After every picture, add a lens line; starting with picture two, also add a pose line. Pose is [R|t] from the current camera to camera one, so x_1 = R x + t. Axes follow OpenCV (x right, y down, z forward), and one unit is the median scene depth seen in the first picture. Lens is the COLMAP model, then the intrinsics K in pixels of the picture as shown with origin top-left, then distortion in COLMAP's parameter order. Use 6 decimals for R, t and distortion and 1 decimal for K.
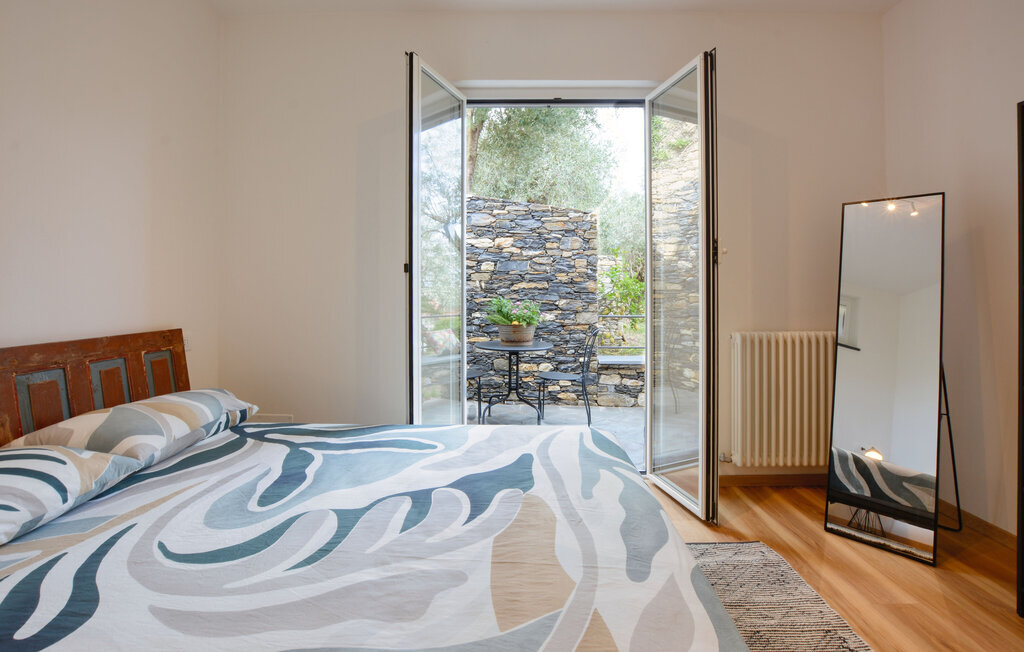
lens RADIAL K [[460.6, 0, 504.7], [0, 460.6, 280.9], [0, 0, 1]] dist [-0.028496, 0.002636]
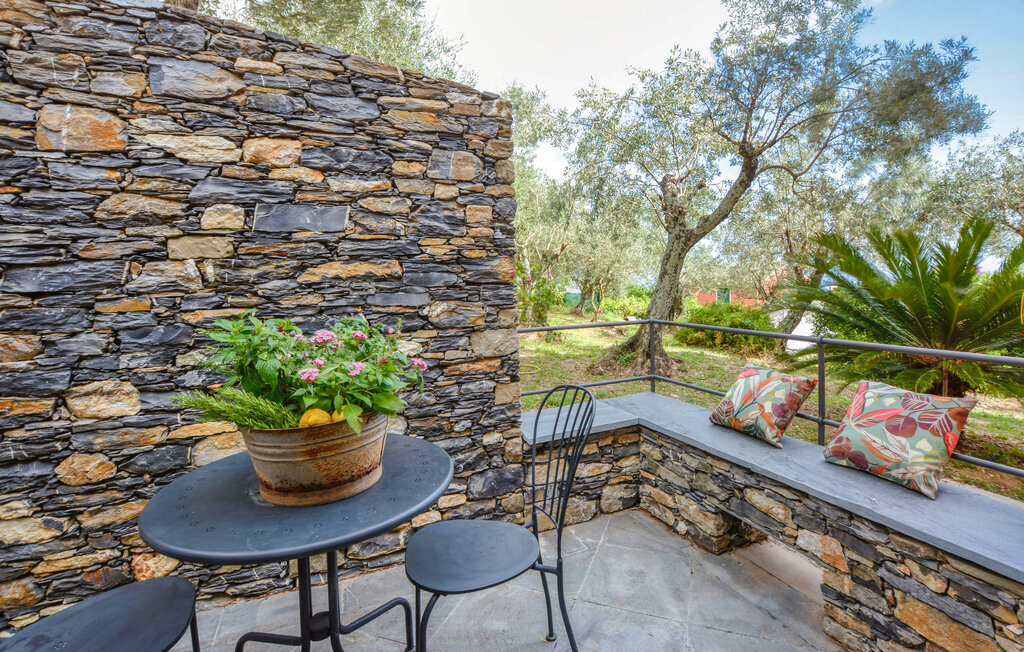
lens RADIAL K [[460.6, 0, 526.4], [0, 460.6, 291.7], [0, 0, 1]] dist [-0.028496, 0.002636]
pose [[0.896077, -0.038615, 0.442216, 0.014788], [0.020472, 0.998744, 0.045729, 0.013733], [-0.443426, -0.031924, 0.895742, 0.598980]]
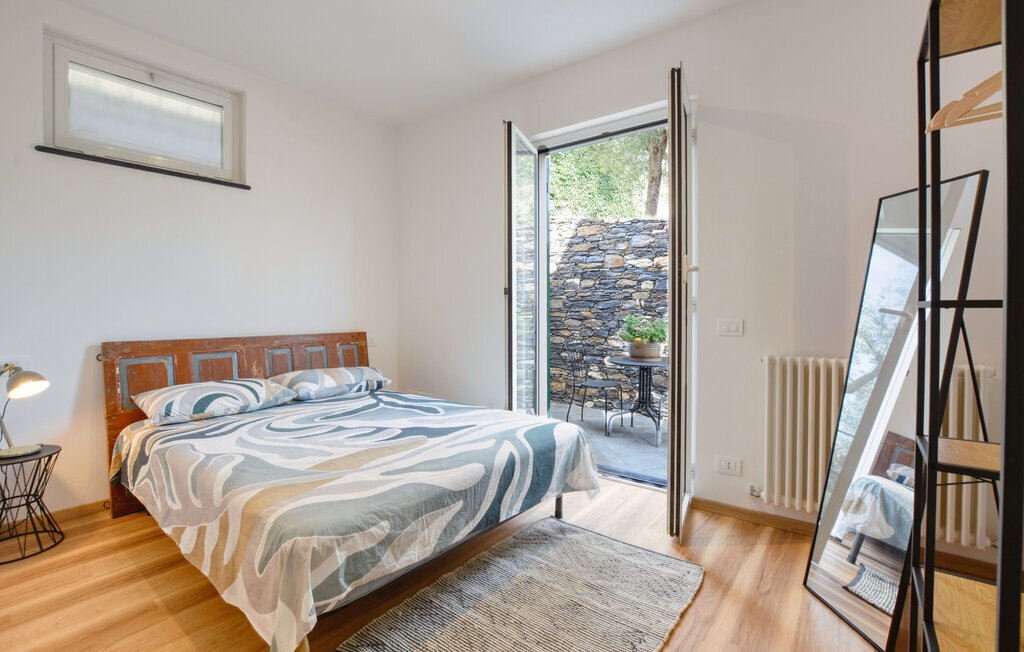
lens RADIAL K [[460.6, 0, 504.2], [0, 460.6, 310.0], [0, 0, 1]] dist [-0.028496, 0.002636]
pose [[0.799914, 0.003156, -0.600107, 0.333976], [0.013348, 0.999645, 0.023048, -0.004163], [0.599967, -0.026447, 0.799588, -0.025313]]
